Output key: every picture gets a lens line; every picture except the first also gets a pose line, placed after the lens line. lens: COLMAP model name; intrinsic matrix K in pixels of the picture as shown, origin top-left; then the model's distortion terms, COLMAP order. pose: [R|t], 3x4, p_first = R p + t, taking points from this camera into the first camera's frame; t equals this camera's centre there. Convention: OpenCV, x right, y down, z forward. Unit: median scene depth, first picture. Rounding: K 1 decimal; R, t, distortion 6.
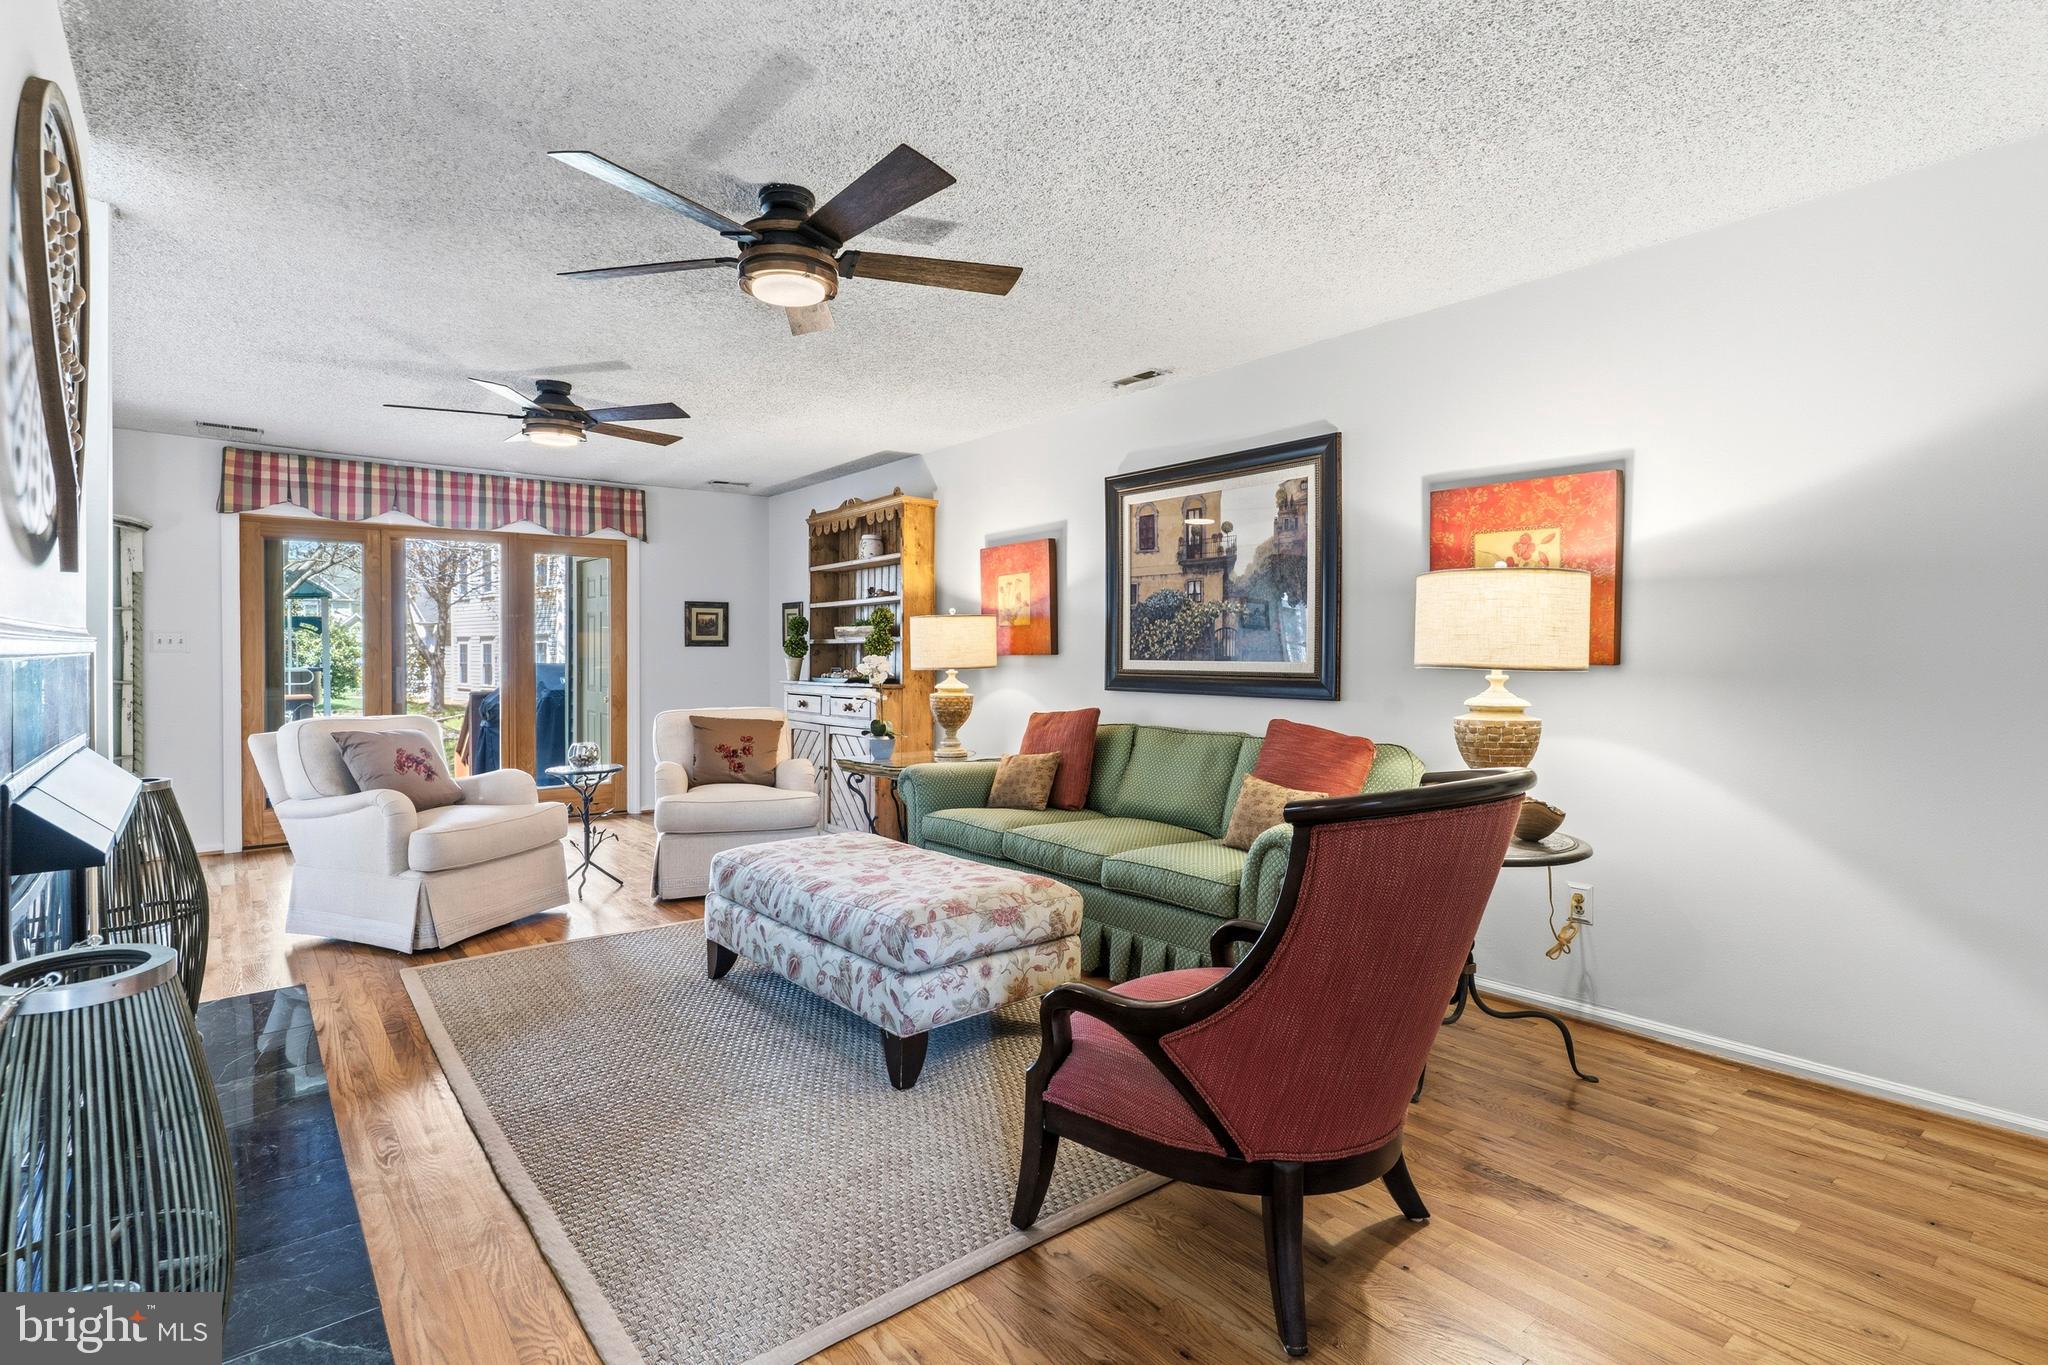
lens RADIAL K [[1004.6, 0, 1010.4], [0, 1004.6, 670.2], [0, 0, 1]] dist [-0.008467, 0.002023]
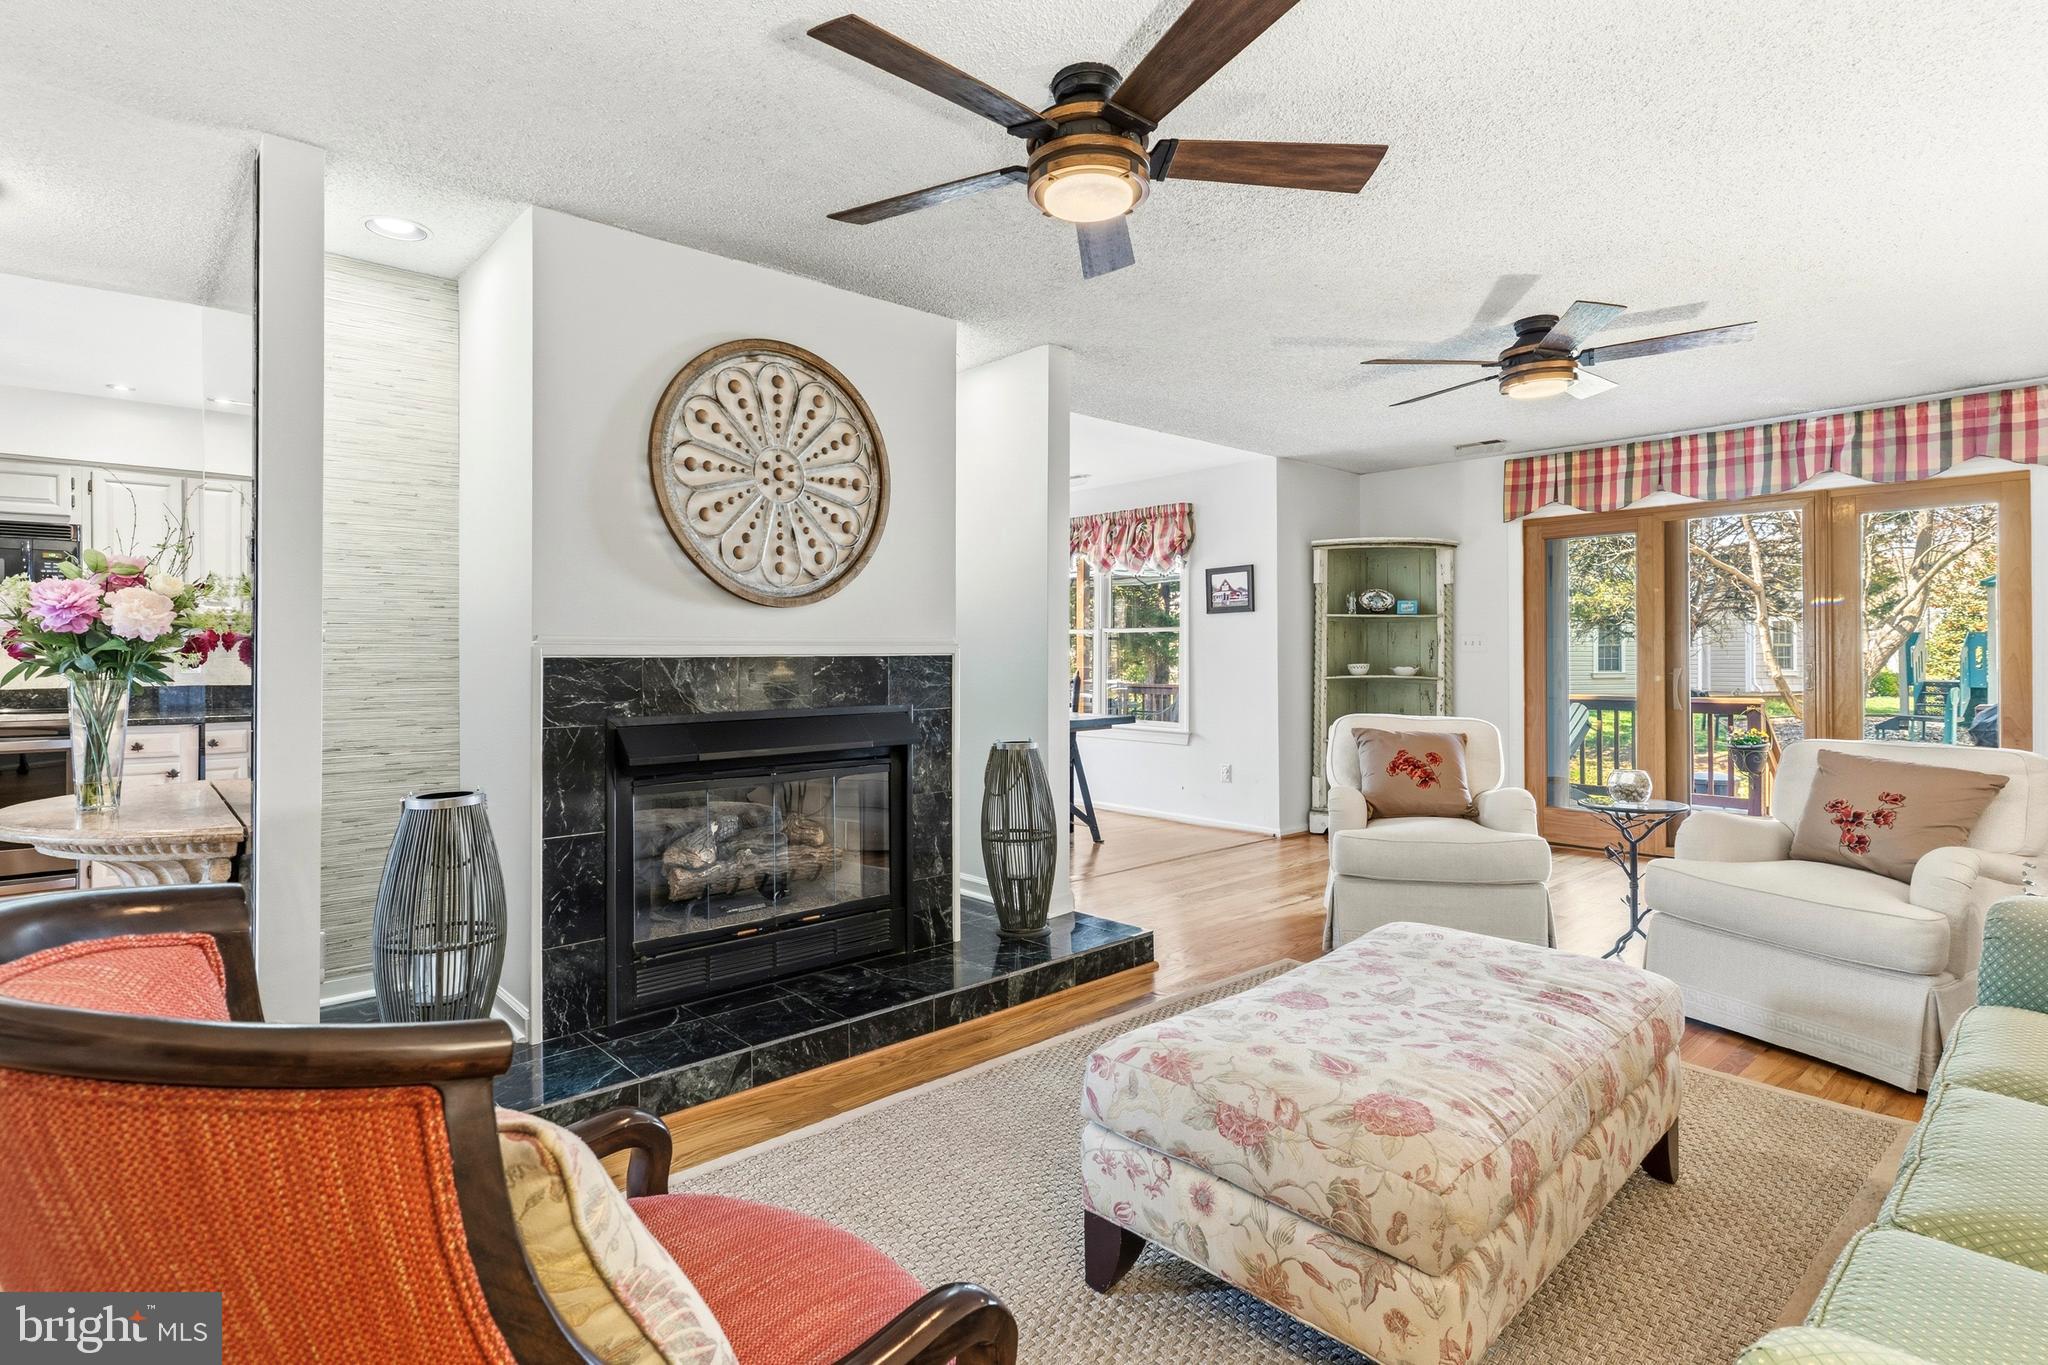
lens RADIAL K [[1004.6, 0, 988.0], [0, 1004.6, 645.6], [0, 0, 1]] dist [-0.008467, 0.002023]
pose [[0.024355, -0.012266, -0.999628, 0.258108], [-0.016192, 0.999789, -0.012662, -0.002659], [0.999572, 0.016494, 0.024151, 0.404246]]
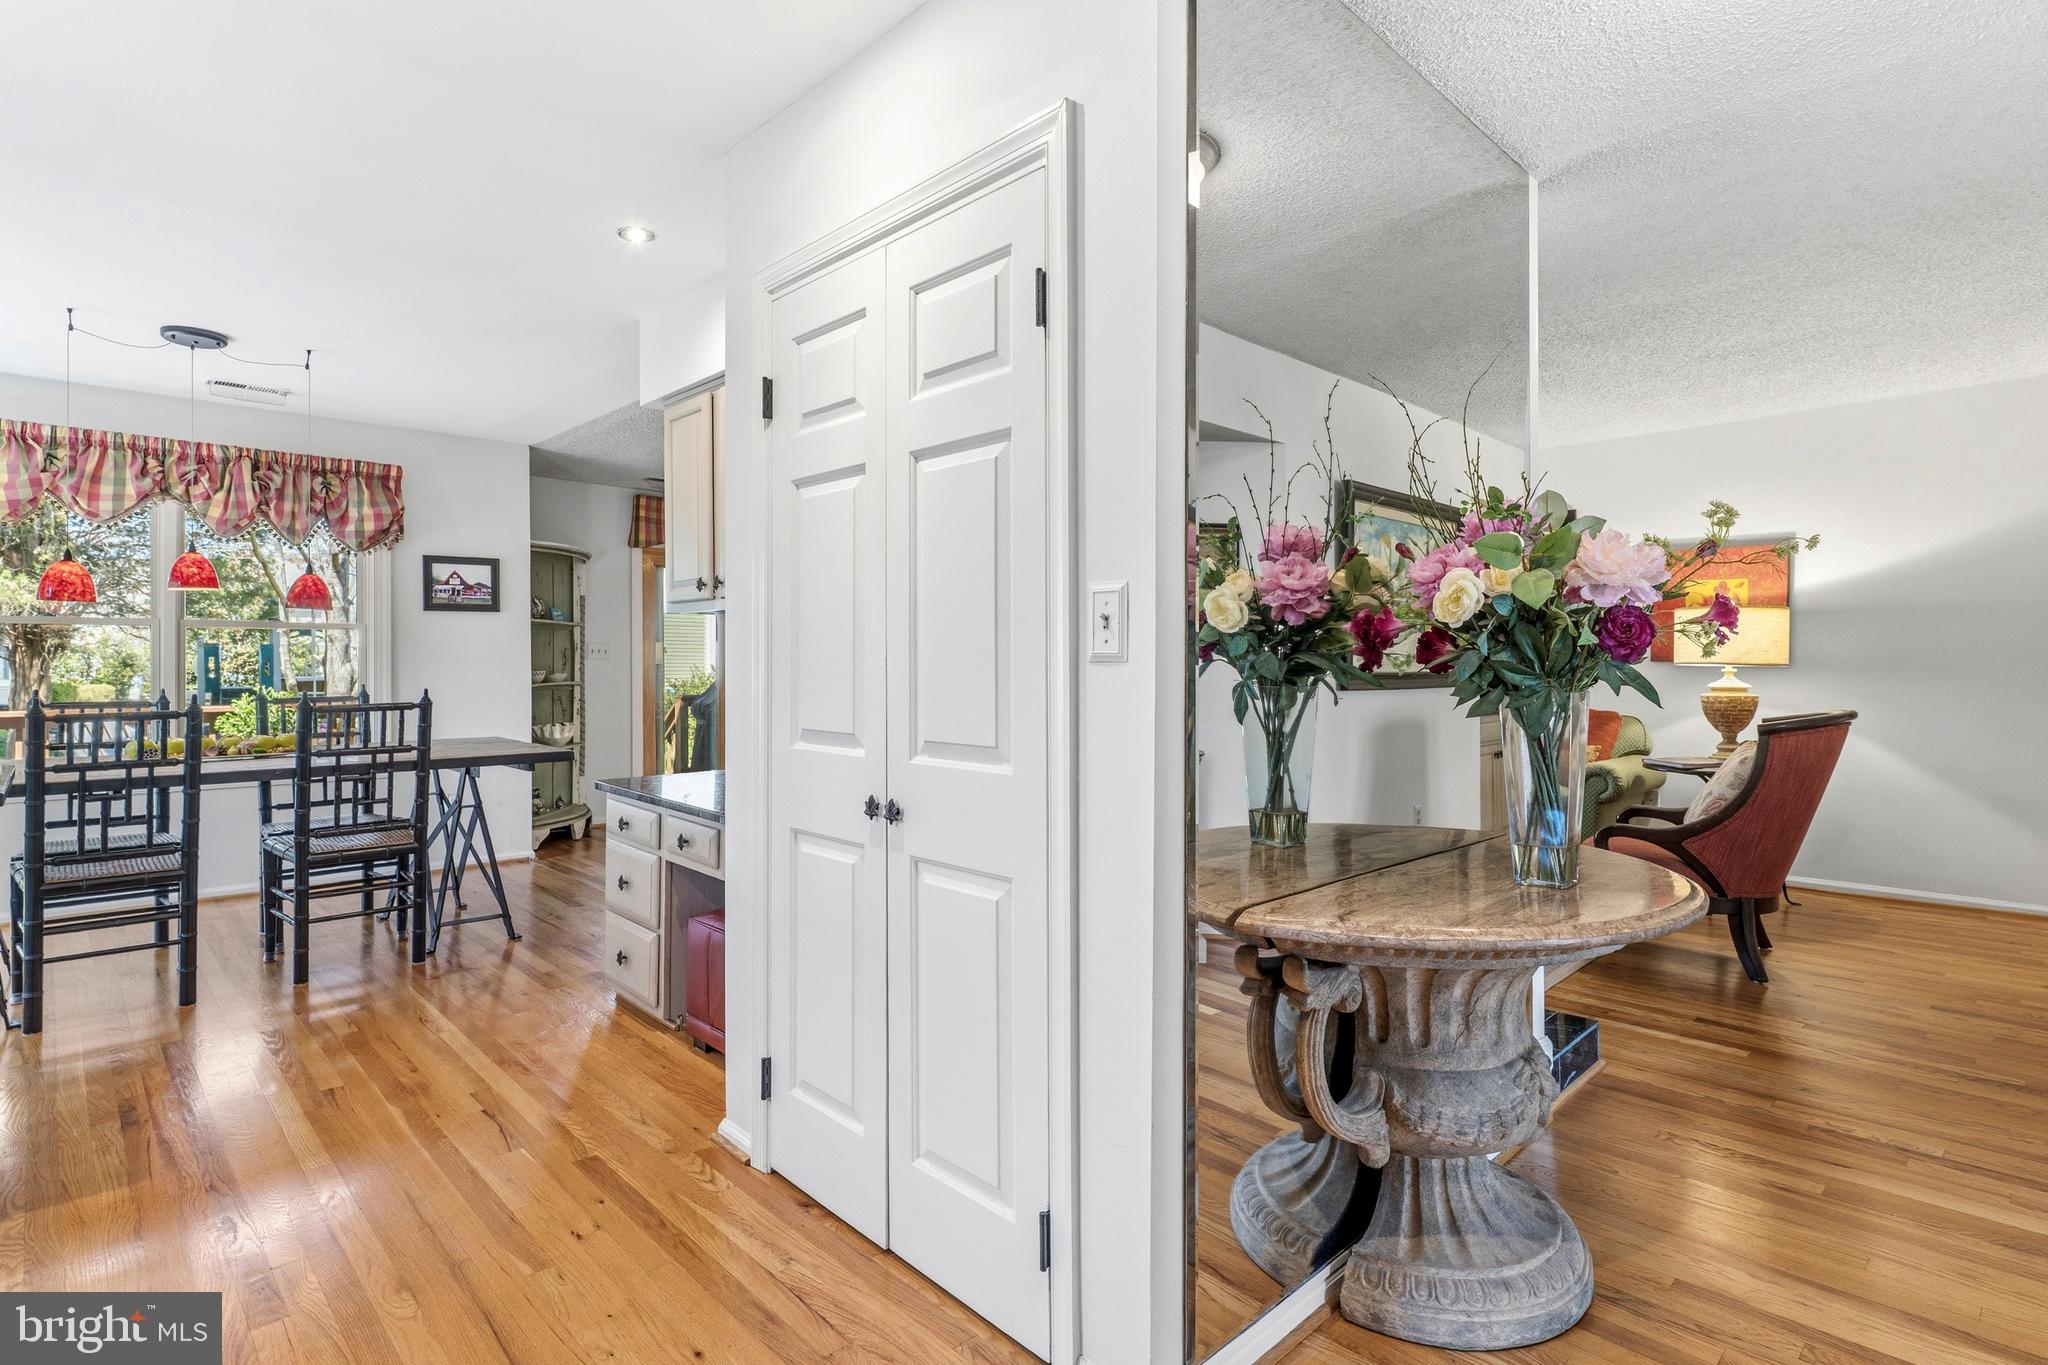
lens RADIAL K [[1004.6, 0, 1014.6], [0, 1004.6, 674.5], [0, 0, 1]] dist [-0.008467, 0.002023]
pose [[0.997053, -0.003773, 0.076620, -0.395967], [0.004066, 0.999985, -0.003679, 0.007438], [-0.076605, 0.003980, 0.997054, -0.272072]]
